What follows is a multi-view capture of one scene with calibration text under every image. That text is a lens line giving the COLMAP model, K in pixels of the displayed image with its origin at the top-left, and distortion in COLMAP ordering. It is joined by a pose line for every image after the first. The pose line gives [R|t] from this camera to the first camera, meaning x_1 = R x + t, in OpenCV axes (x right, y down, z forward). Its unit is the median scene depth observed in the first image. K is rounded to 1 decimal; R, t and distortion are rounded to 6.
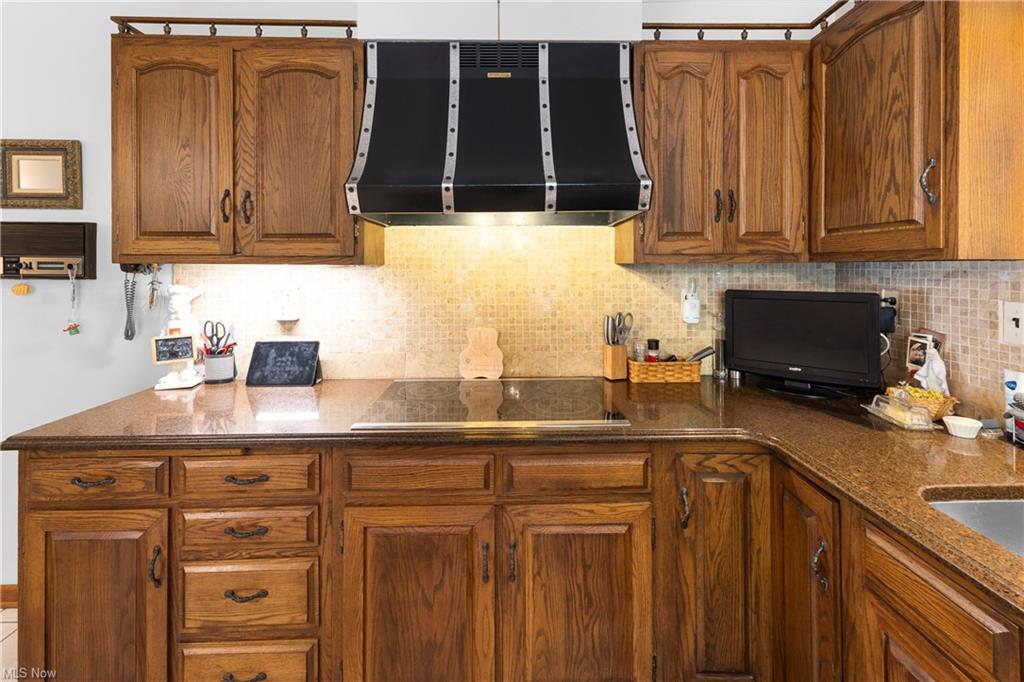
lens RADIAL K [[456.4, 0, 512.7], [0, 456.4, 267.2], [0, 0, 1]] dist [0.002946, 0.000326]
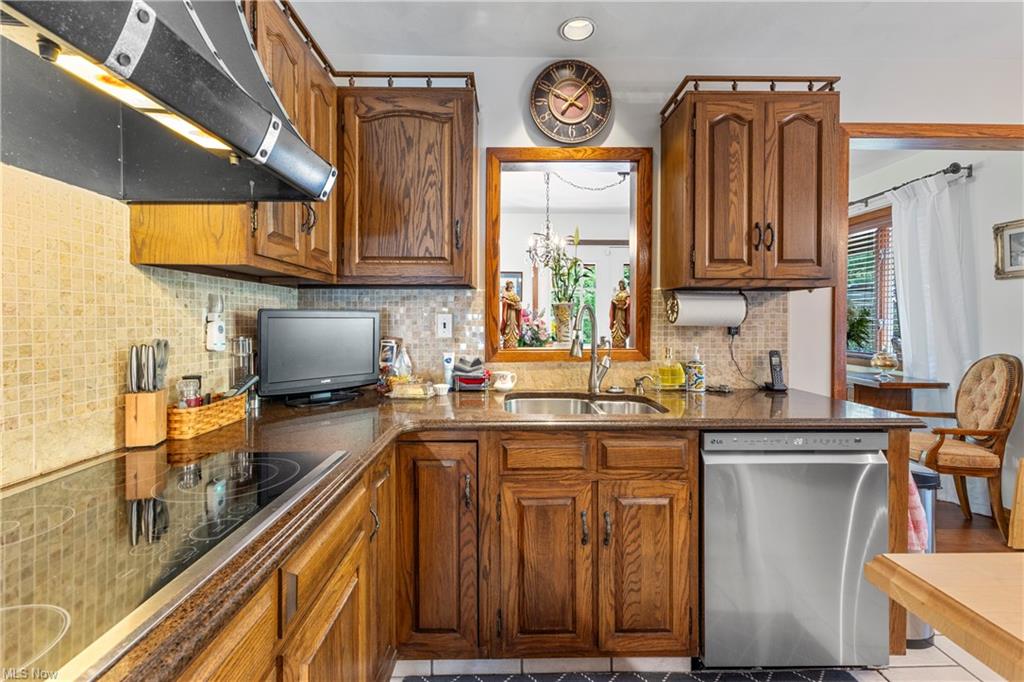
lens RADIAL K [[442.1, 0, 518.4], [0, 442.1, 327.5], [0, 0, 1]] dist [0.000902, 0.000052]
pose [[-0.003144, -0.011985, 0.999923, -0.459055], [-0.000690, 0.999928, 0.011983, 0.085826], [-0.999995, -0.000652, -0.003152, 0.568842]]
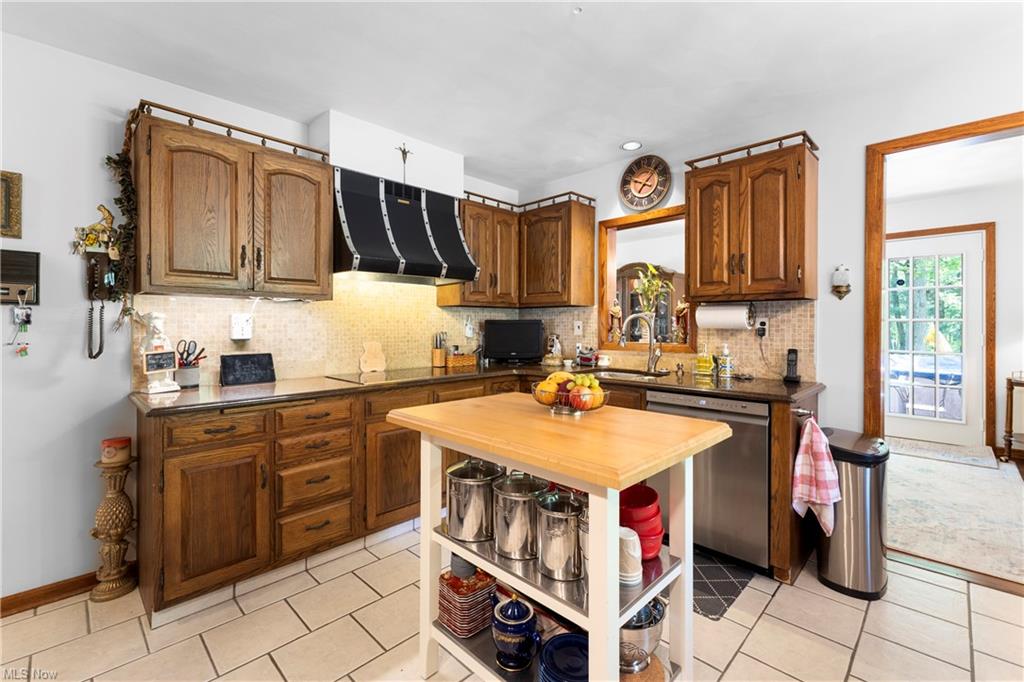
lens RADIAL K [[441.5, 0, 510.7], [0, 441.5, 323.6], [0, 0, 1]] dist [-0.001035, -0.000366]
pose [[0.715446, 0.003563, 0.698659, -0.985119], [-0.001215, 0.999992, -0.003856, 0.084415], [-0.698667, 0.001910, 0.715445, -0.603363]]
